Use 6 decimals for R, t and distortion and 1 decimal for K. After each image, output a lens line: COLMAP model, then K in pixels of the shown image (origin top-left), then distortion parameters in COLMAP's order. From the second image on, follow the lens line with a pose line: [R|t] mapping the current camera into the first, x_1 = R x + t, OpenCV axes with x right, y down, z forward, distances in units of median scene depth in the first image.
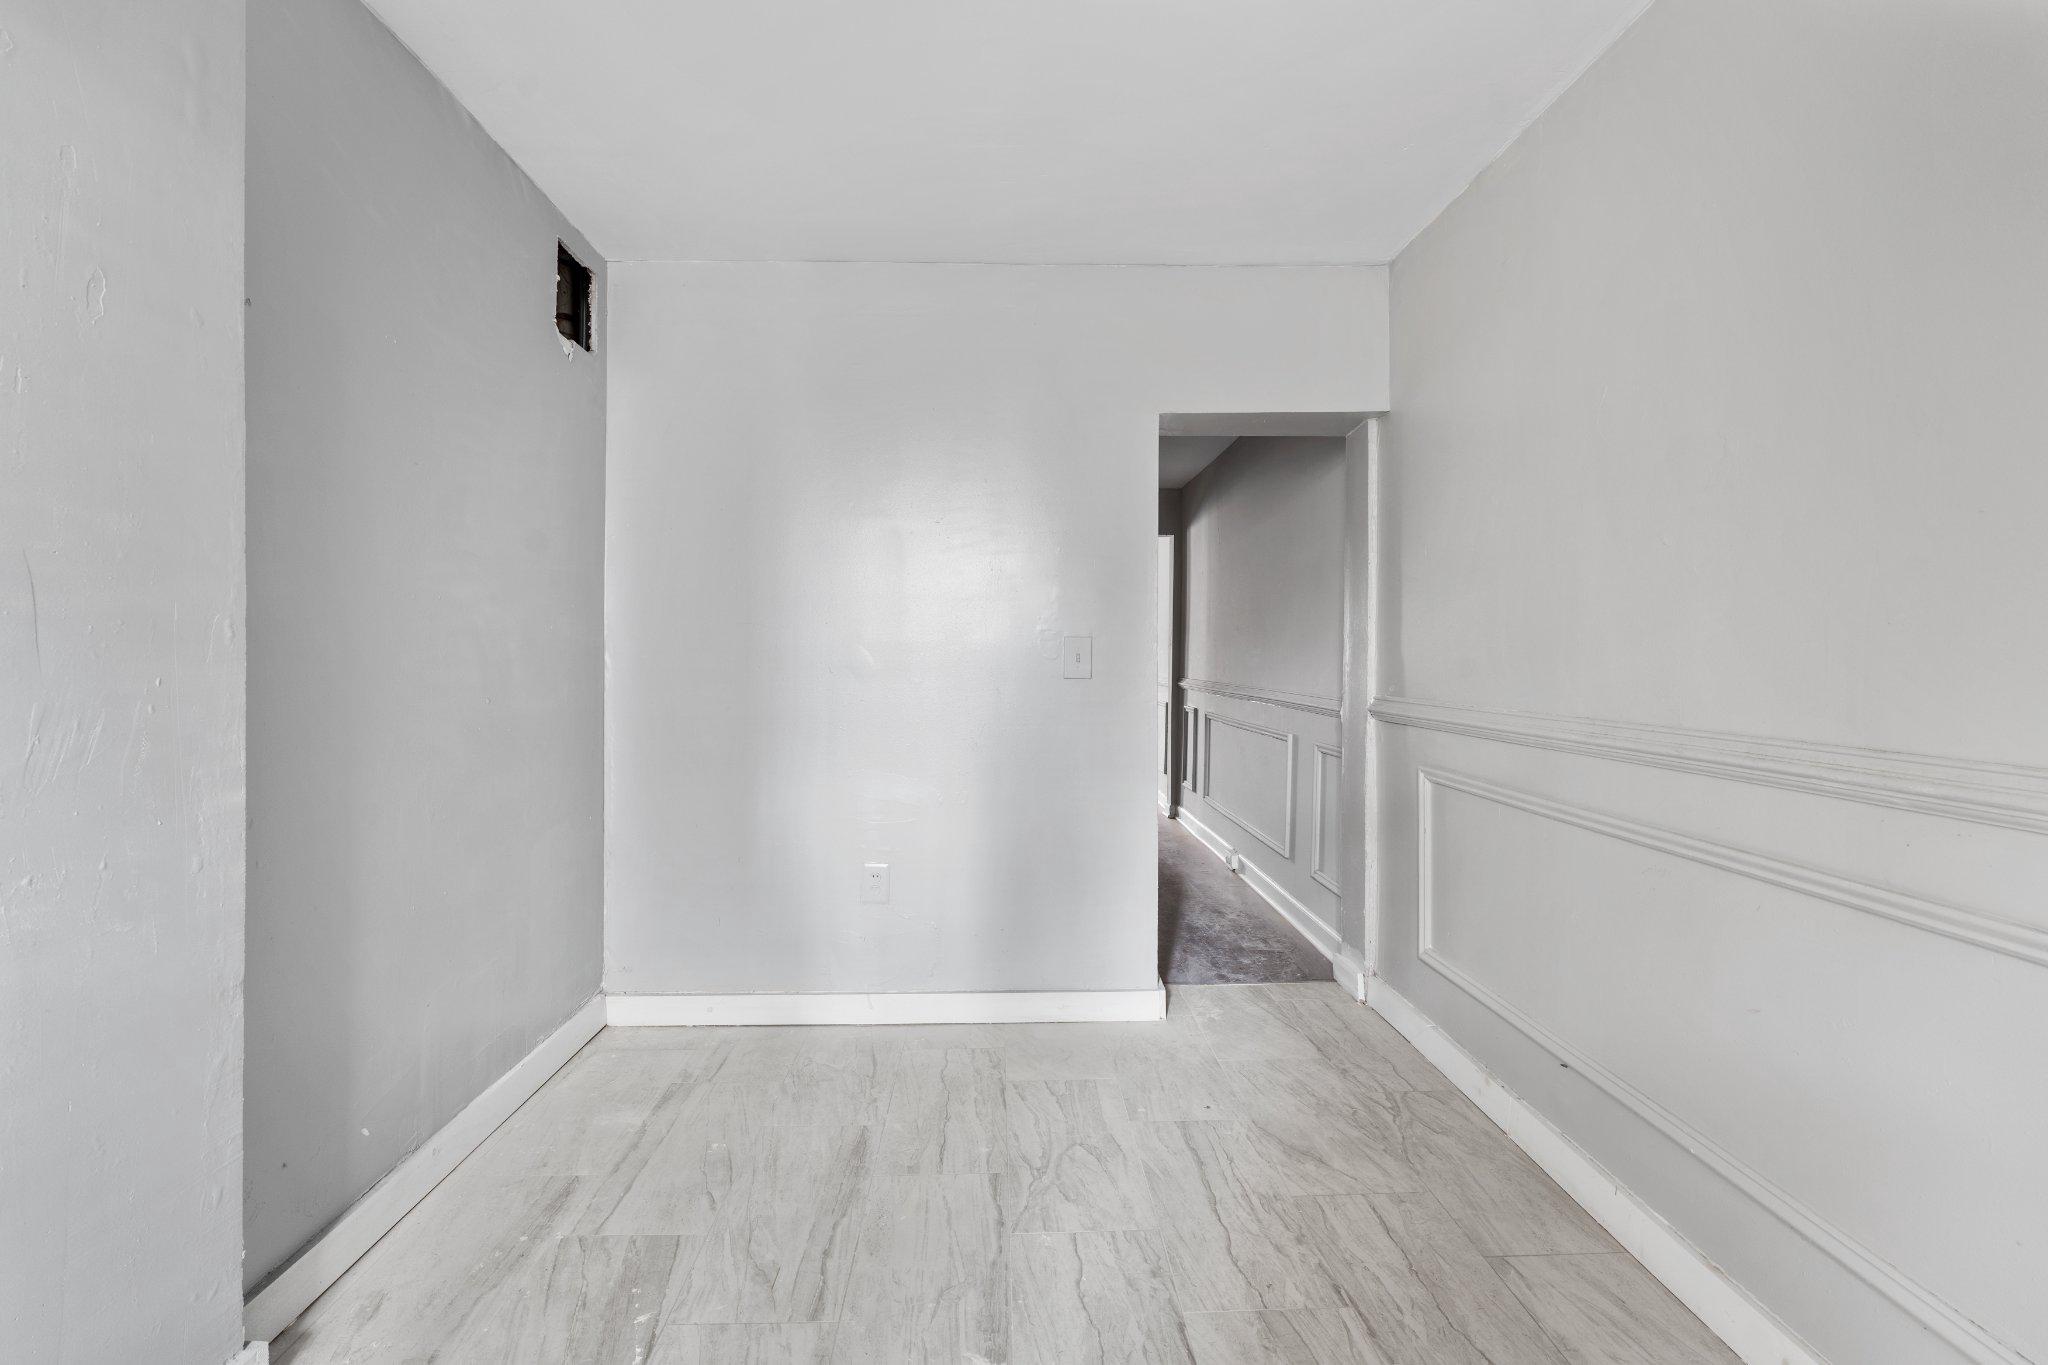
lens RADIAL K [[831.8, 0, 1019.1], [0, 831.8, 633.6], [0, 0, 1]] dist [-0.001291, -0.000050]
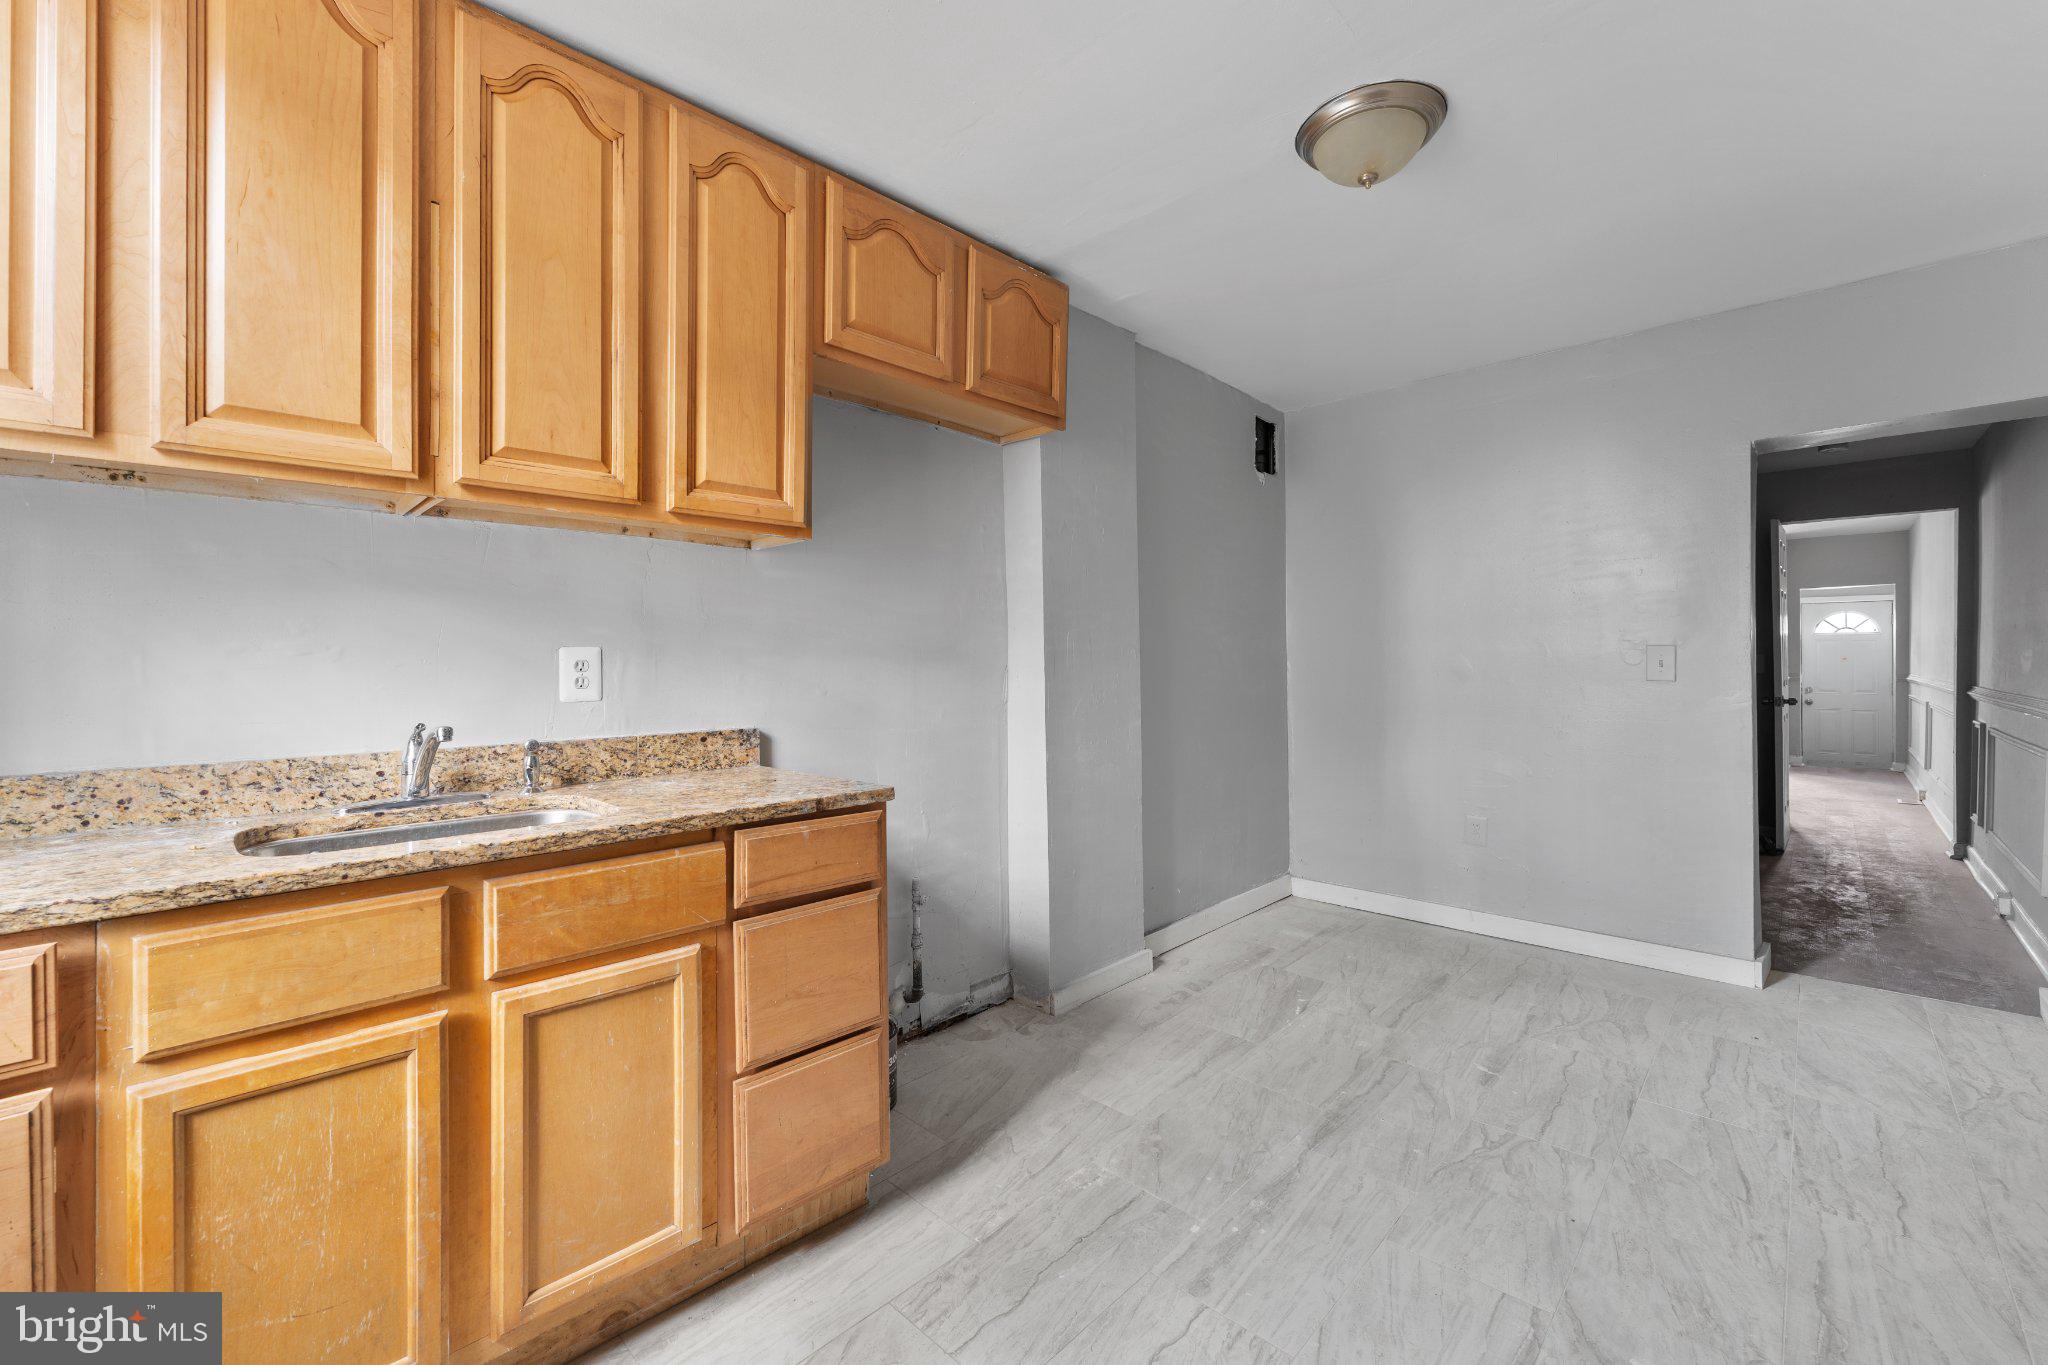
lens RADIAL K [[836.5, 0, 1026.4], [0, 836.5, 671.8], [0, 0, 1]] dist [0.001006, -0.000039]
pose [[0.706039, 0.003865, -0.708162, 0.311867], [0.024964, 0.999228, 0.030342, -0.019409], [0.707733, -0.039101, 0.705397, -0.531143]]
